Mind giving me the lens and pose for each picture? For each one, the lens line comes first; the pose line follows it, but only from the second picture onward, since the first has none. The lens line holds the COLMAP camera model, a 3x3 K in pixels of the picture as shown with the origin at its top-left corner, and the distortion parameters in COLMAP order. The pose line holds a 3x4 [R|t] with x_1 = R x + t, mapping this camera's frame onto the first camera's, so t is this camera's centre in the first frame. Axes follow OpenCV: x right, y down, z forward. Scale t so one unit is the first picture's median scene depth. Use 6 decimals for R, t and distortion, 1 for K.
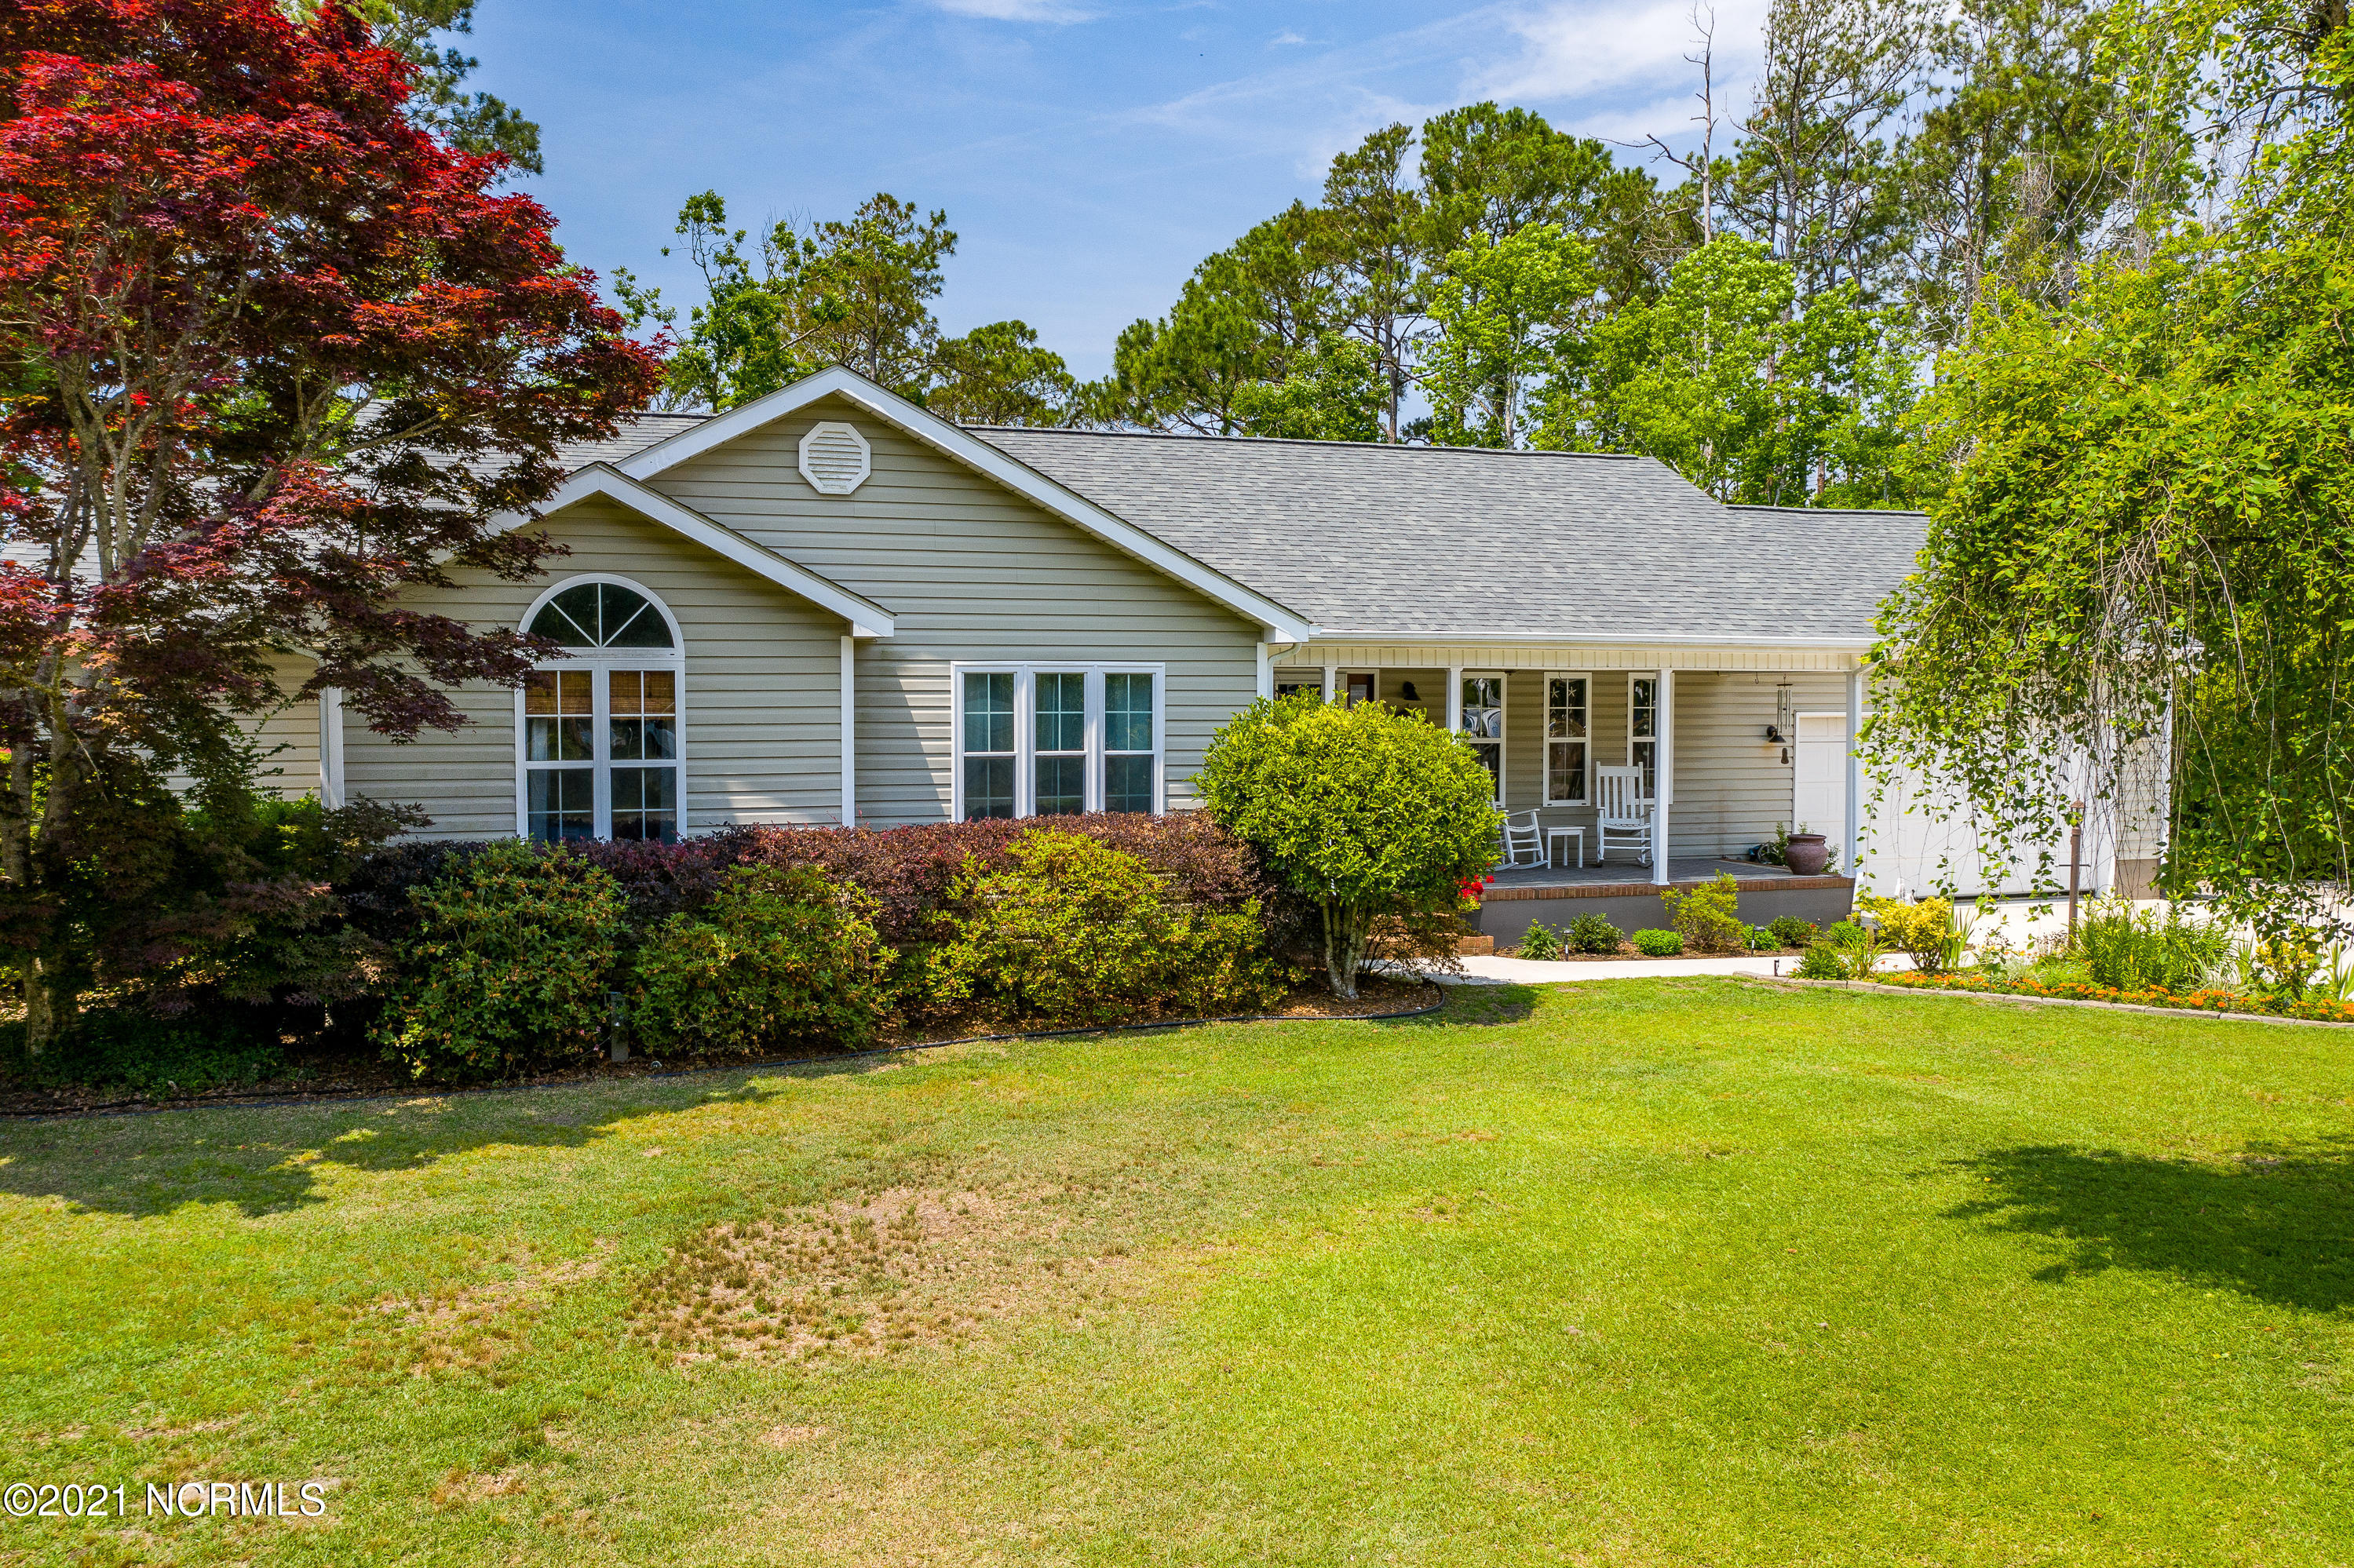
lens RADIAL K [[1854.7, 0, 1177.0], [0, 1854.7, 784.0], [0, 0, 1]] dist [-0.015984, -0.000105]
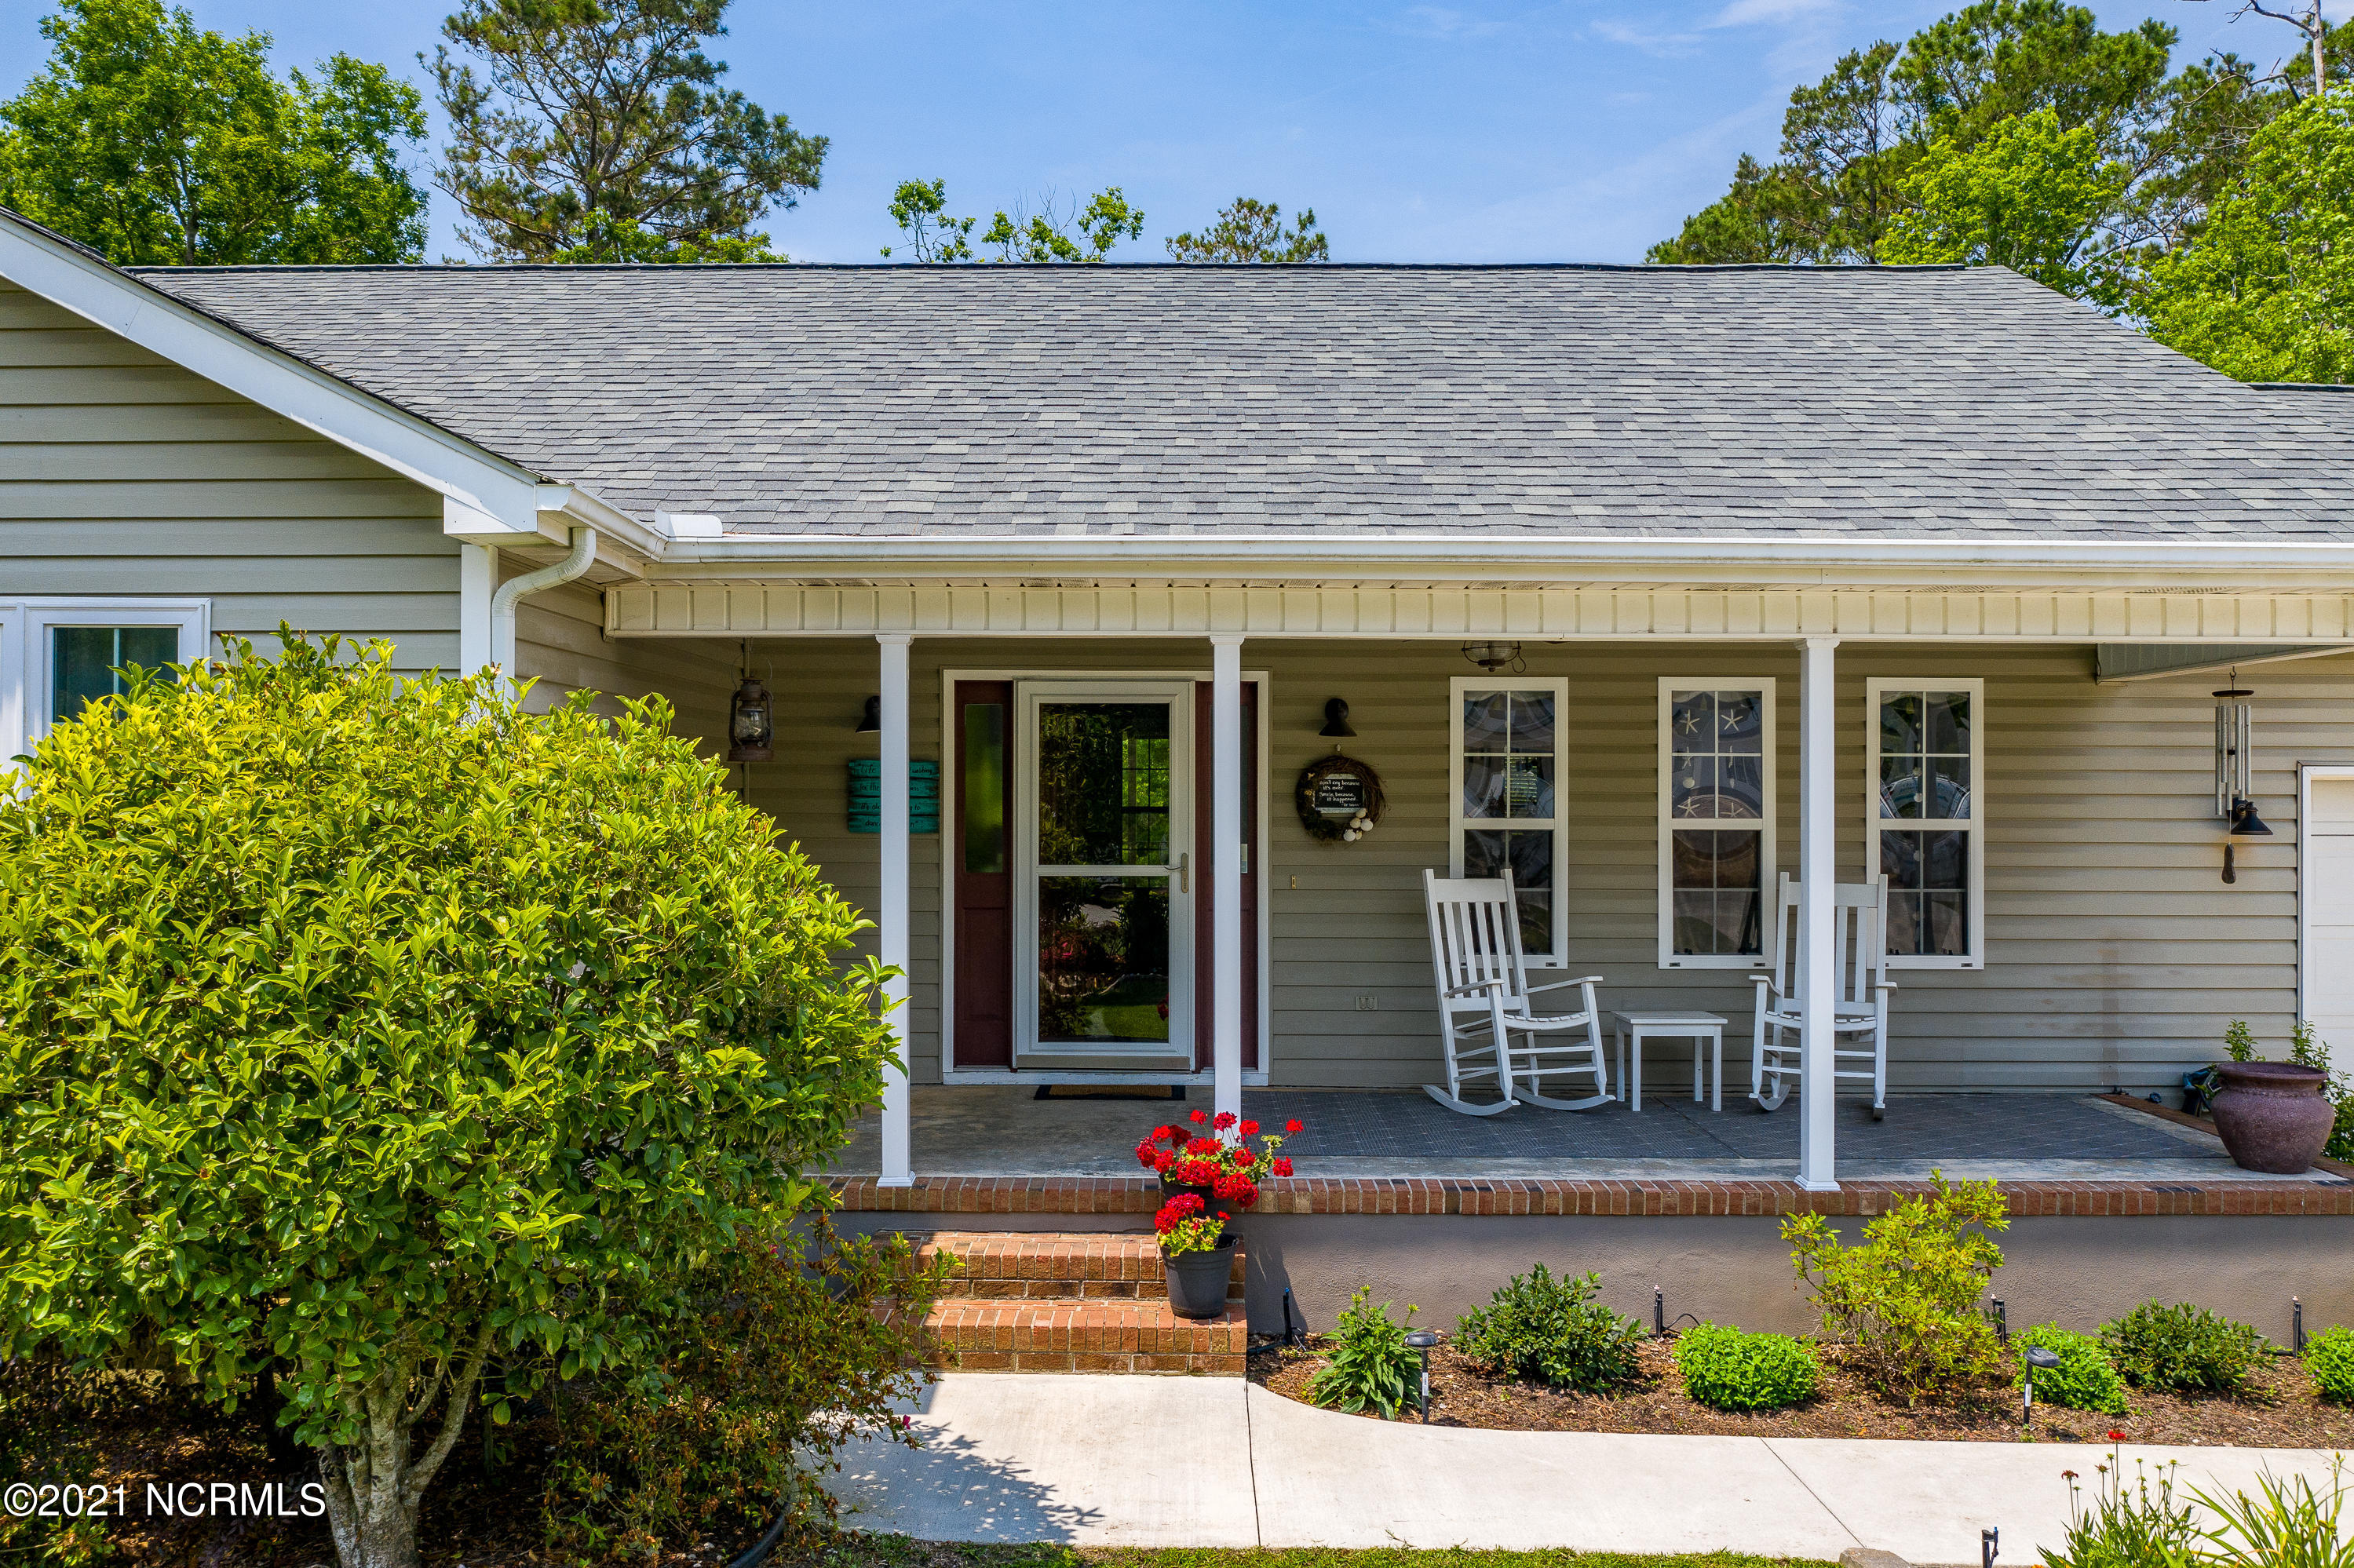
lens RADIAL K [[1870.0, 0, 1177.0], [0, 1870.0, 784.0], [0, 0, 1]] dist [-0.013124, -0.003729]
pose [[0.948435, -0.000605, -0.316971, 0.325218], [-0.017283, 0.998412, -0.053620, -0.009255], [0.316500, 0.056333, 0.946918, 0.731225]]
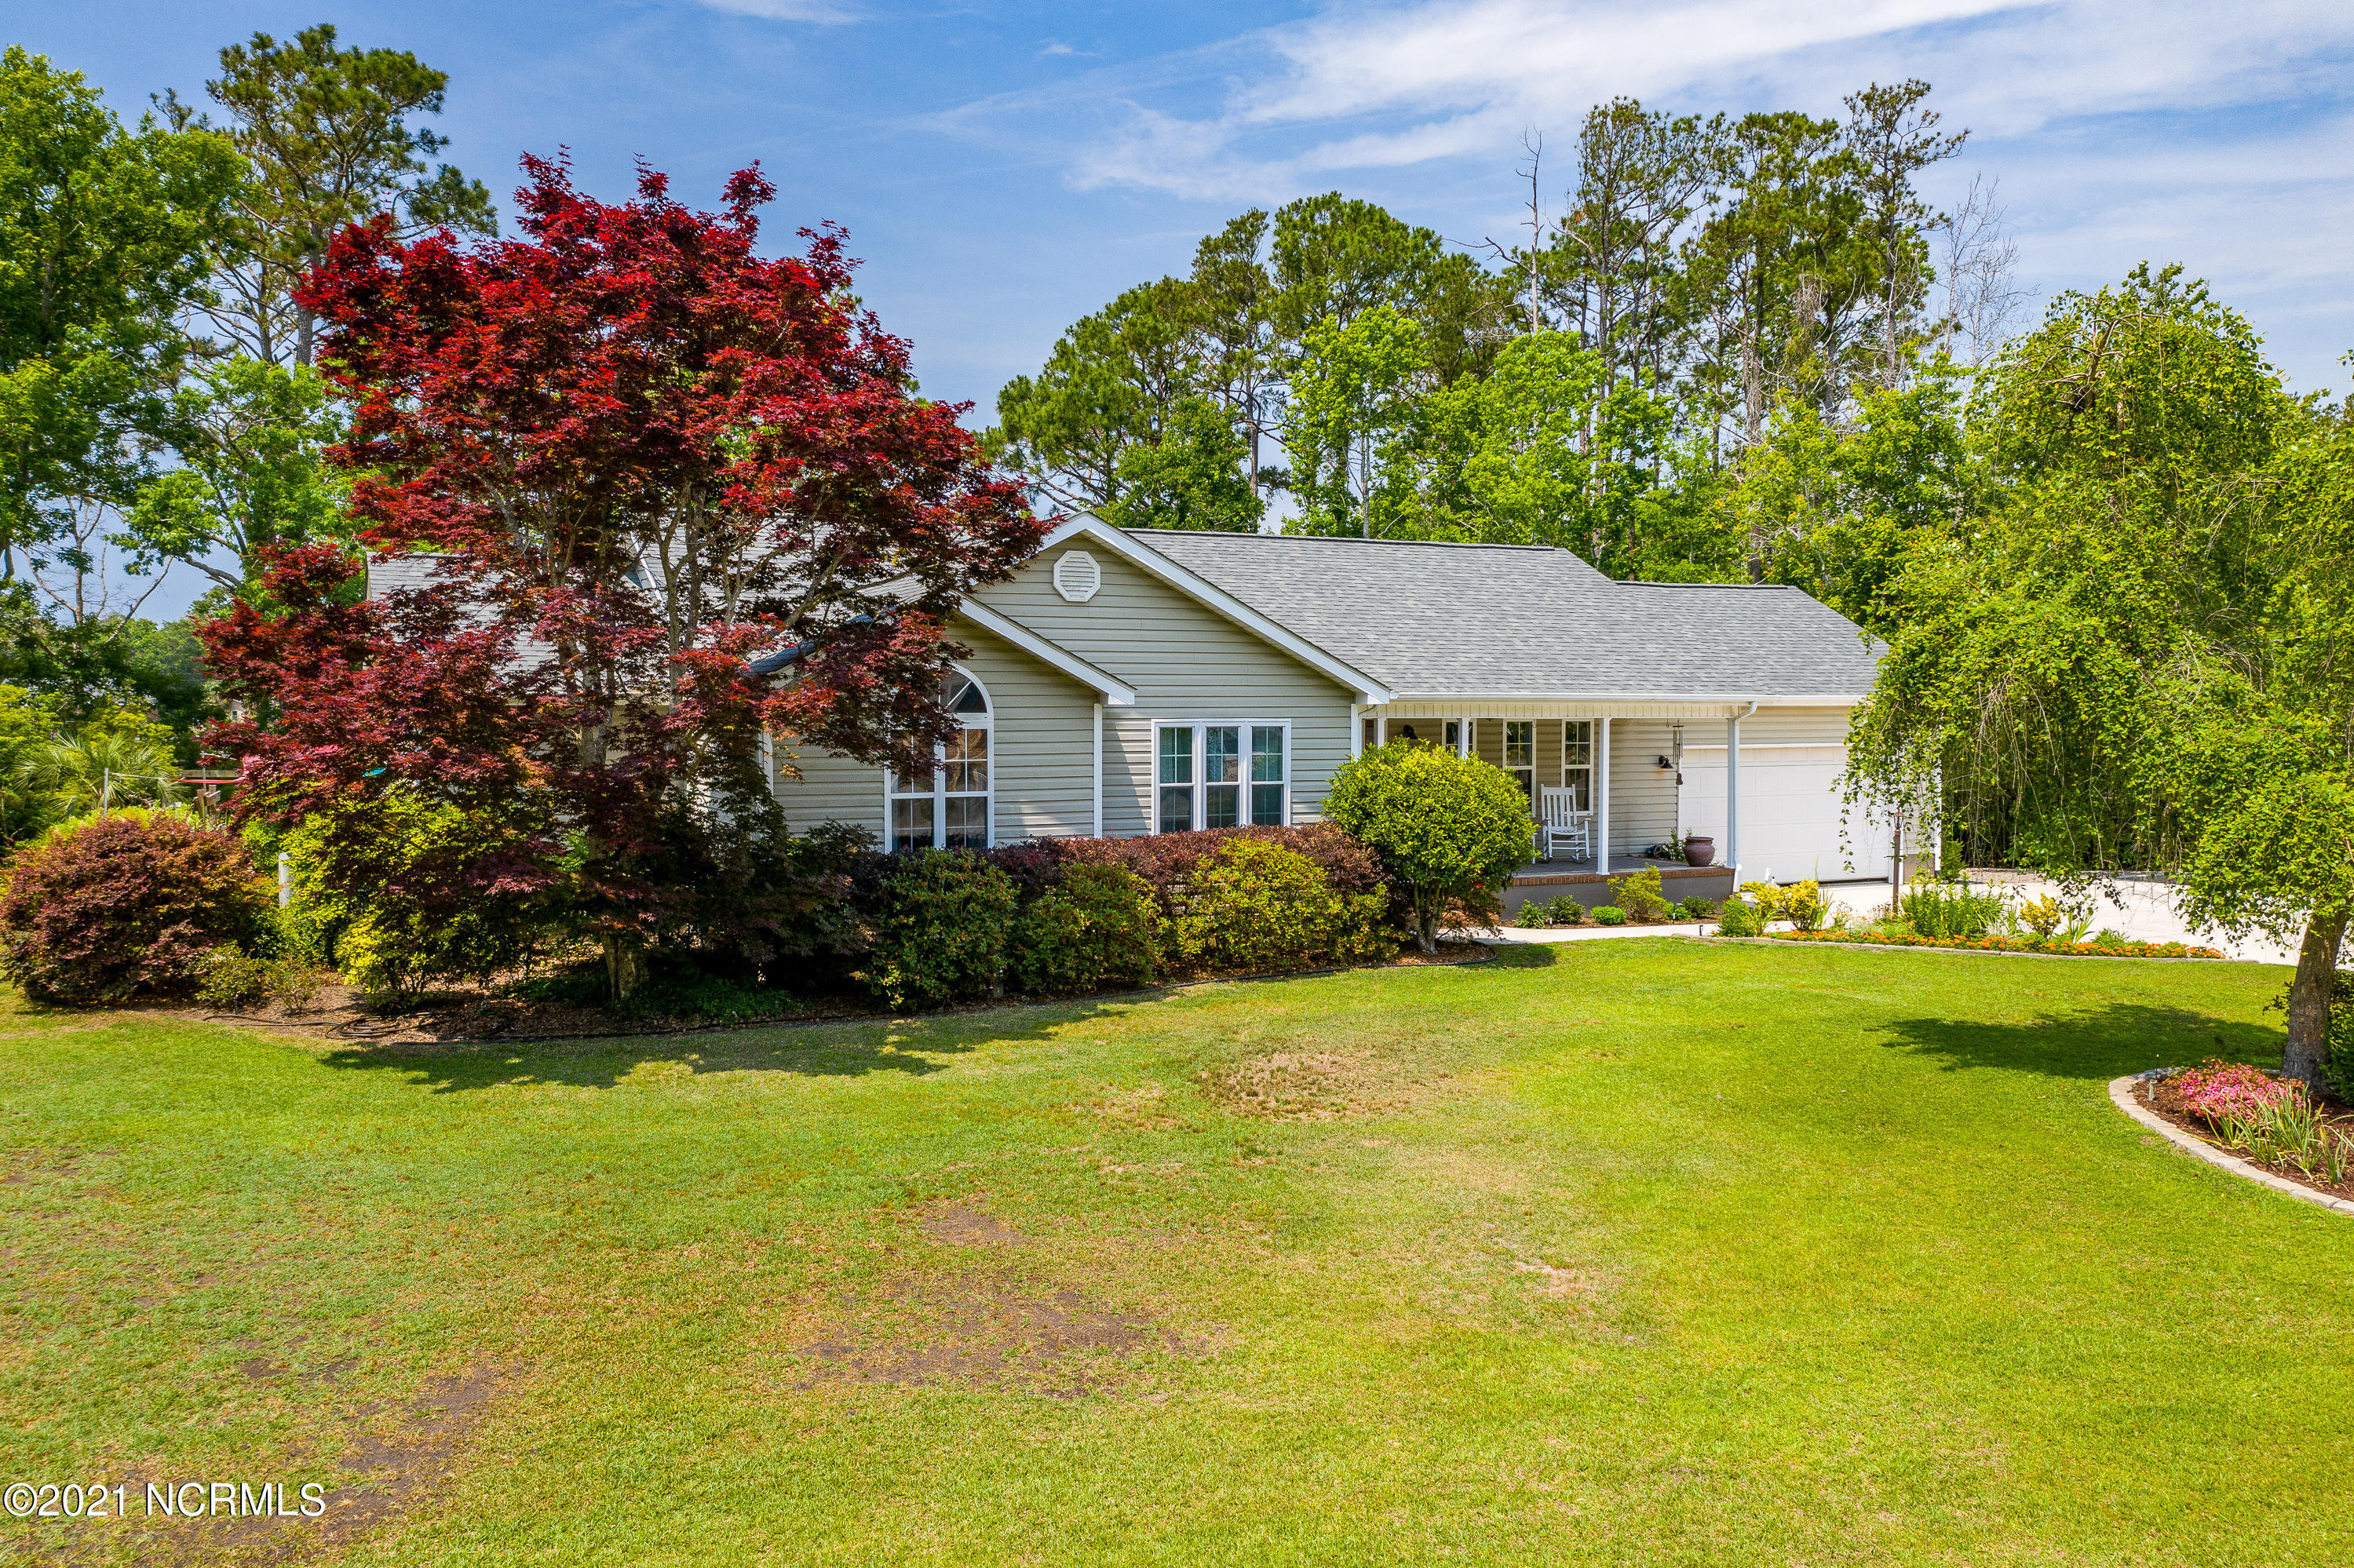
lens RADIAL K [[1854.7, 0, 1177.0], [0, 1854.7, 784.0], [0, 0, 1]] dist [-0.015984, -0.000105]
pose [[0.991576, -0.005824, 0.129393, -0.288370], [0.006507, 0.999967, -0.004857, -0.010177], [-0.129361, 0.005658, 0.991581, -0.402778]]
